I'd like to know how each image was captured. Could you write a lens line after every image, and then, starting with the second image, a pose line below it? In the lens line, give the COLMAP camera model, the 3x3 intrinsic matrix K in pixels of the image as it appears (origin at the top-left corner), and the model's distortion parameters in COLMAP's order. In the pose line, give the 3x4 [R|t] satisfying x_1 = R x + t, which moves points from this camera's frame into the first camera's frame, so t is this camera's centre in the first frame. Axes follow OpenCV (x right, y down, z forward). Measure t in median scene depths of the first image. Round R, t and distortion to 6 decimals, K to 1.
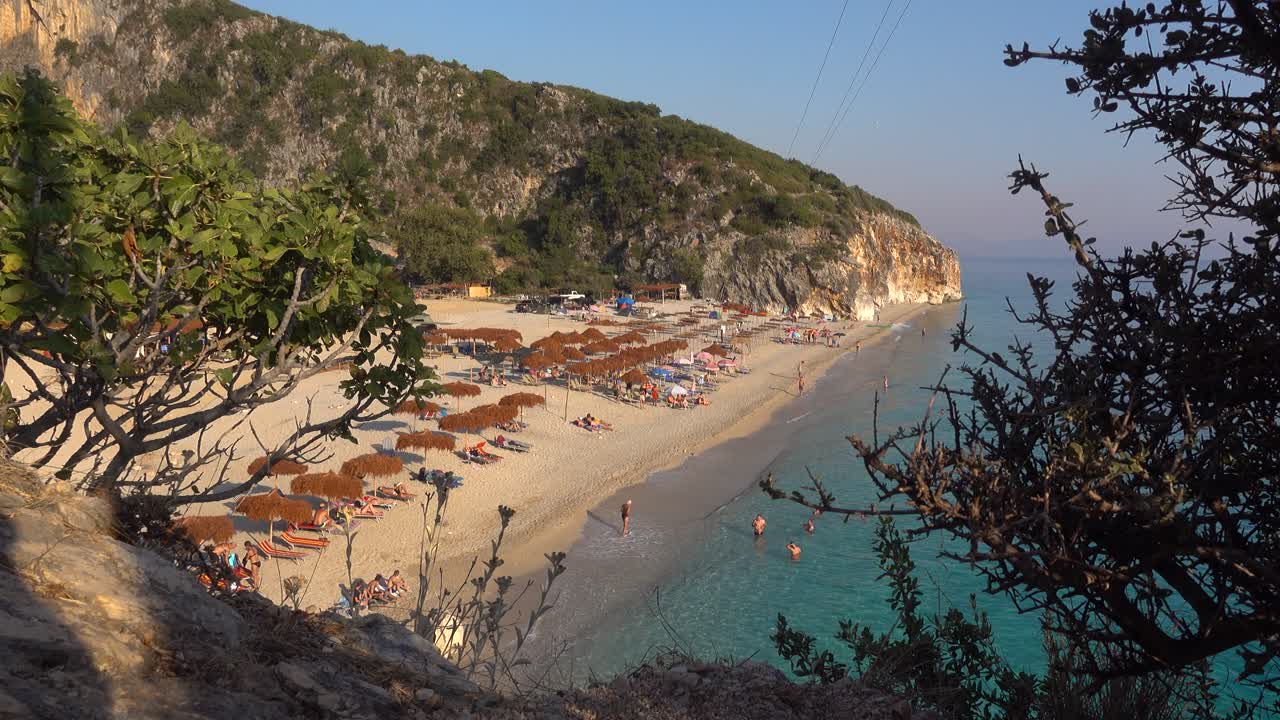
lens RADIAL K [[1022.6, 0, 639.1], [0, 1022.6, 357.0], [0, 0, 1]] dist [-0.007817, 0.011484]
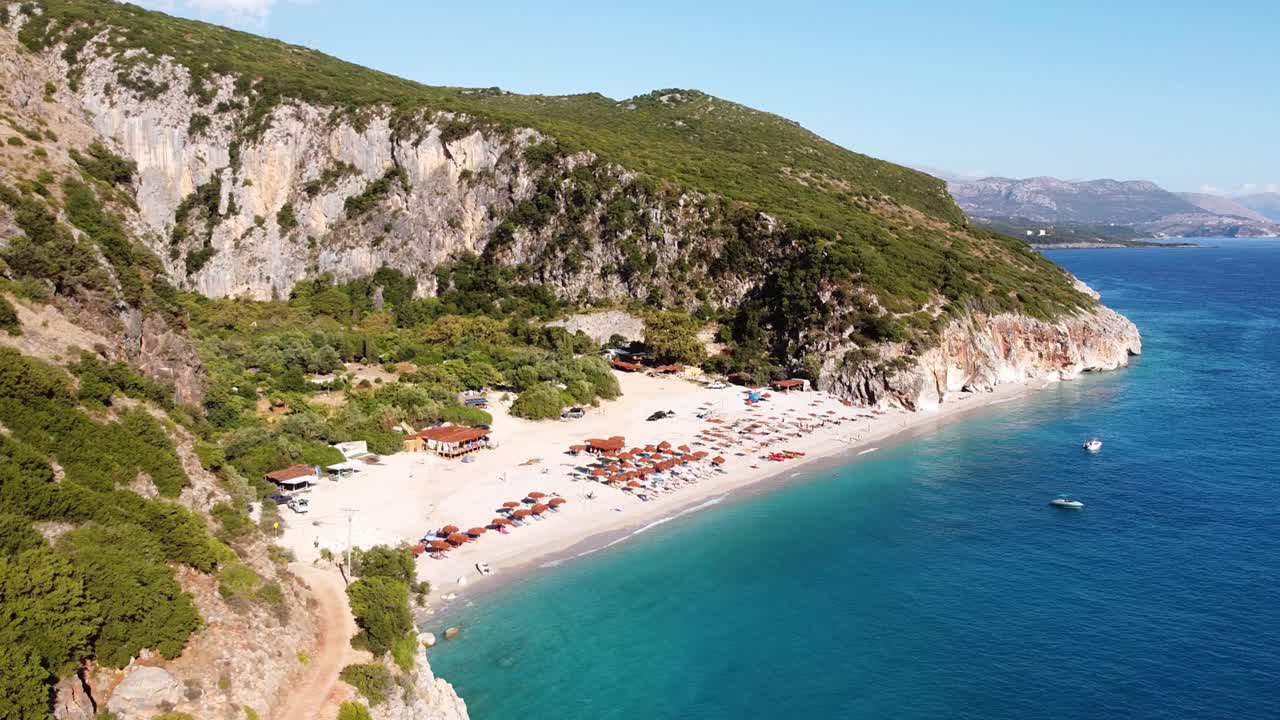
lens RADIAL K [[1022.6, 0, 639.4], [0, 1022.6, 360.3], [0, 0, 1]] dist [-0.007817, 0.011484]
pose [[0.931043, 0.029916, -0.363682, 0.257696], [-0.021095, 0.999380, 0.028202, -0.099541], [0.364300, -0.018586, 0.931096, -0.341487]]
